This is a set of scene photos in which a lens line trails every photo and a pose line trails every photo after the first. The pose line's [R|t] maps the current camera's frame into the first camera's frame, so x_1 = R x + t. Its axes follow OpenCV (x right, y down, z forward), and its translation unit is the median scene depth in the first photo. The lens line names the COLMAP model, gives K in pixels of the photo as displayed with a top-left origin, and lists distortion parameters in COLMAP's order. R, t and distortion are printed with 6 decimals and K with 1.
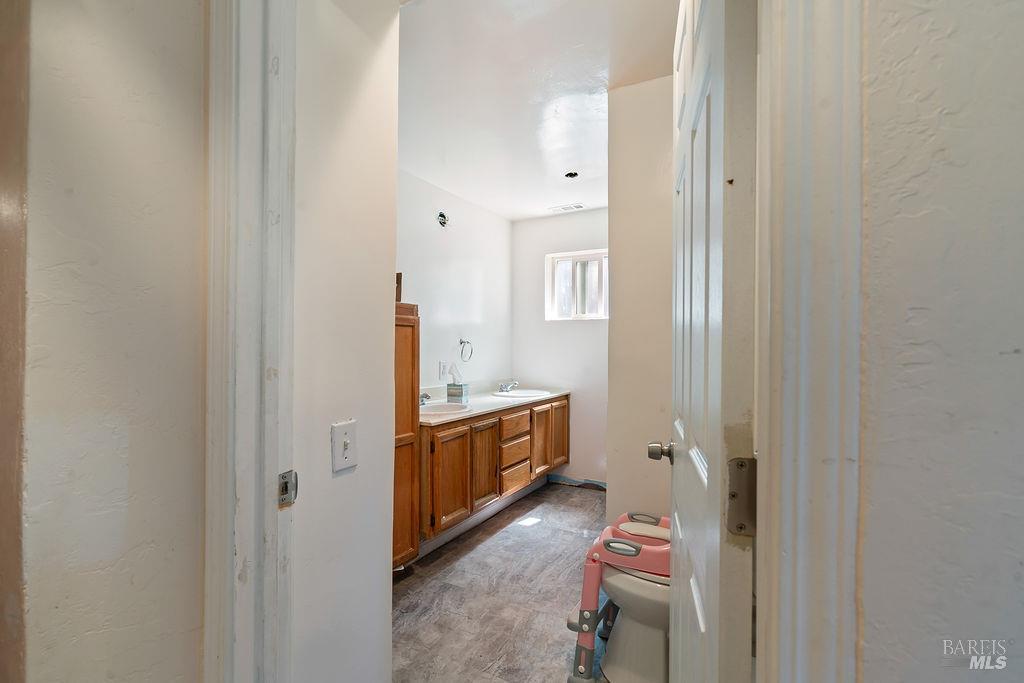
lens RADIAL K [[464.2, 0, 512.9], [0, 464.2, 346.1], [0, 0, 1]] dist [-0.005601, 0.002139]
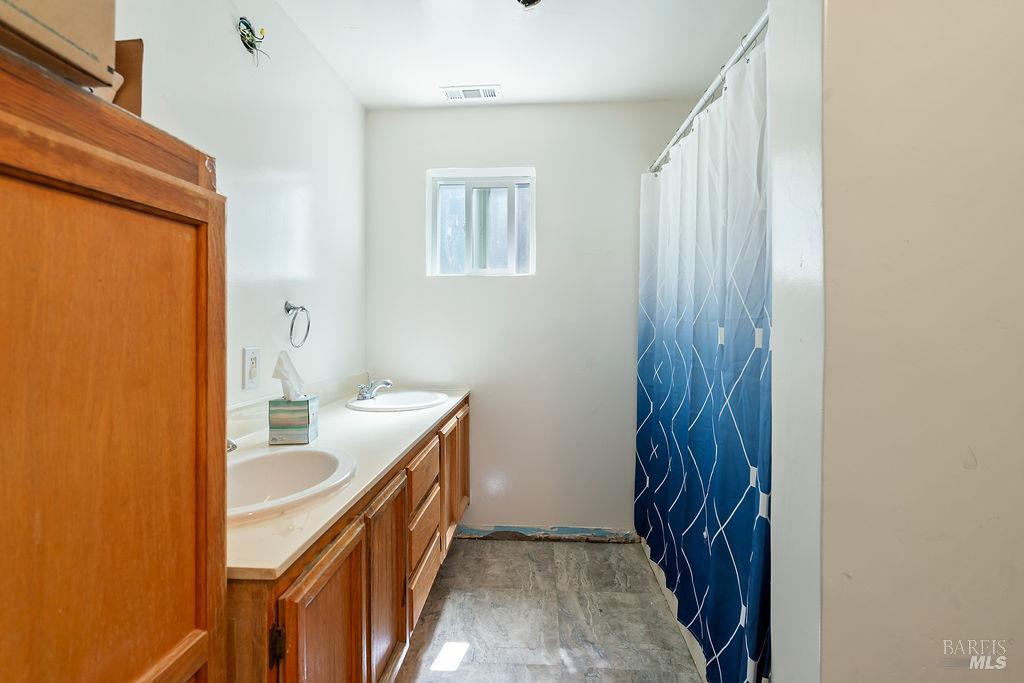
lens RADIAL K [[464.2, 0, 511.1], [0, 464.2, 324.9], [0, 0, 1]] dist [-0.005601, 0.002139]
pose [[0.898869, -0.004788, 0.438191, -0.119711], [0.003968, 0.999988, 0.002788, 0.009576], [-0.438199, -0.000767, 0.898878, 0.478773]]
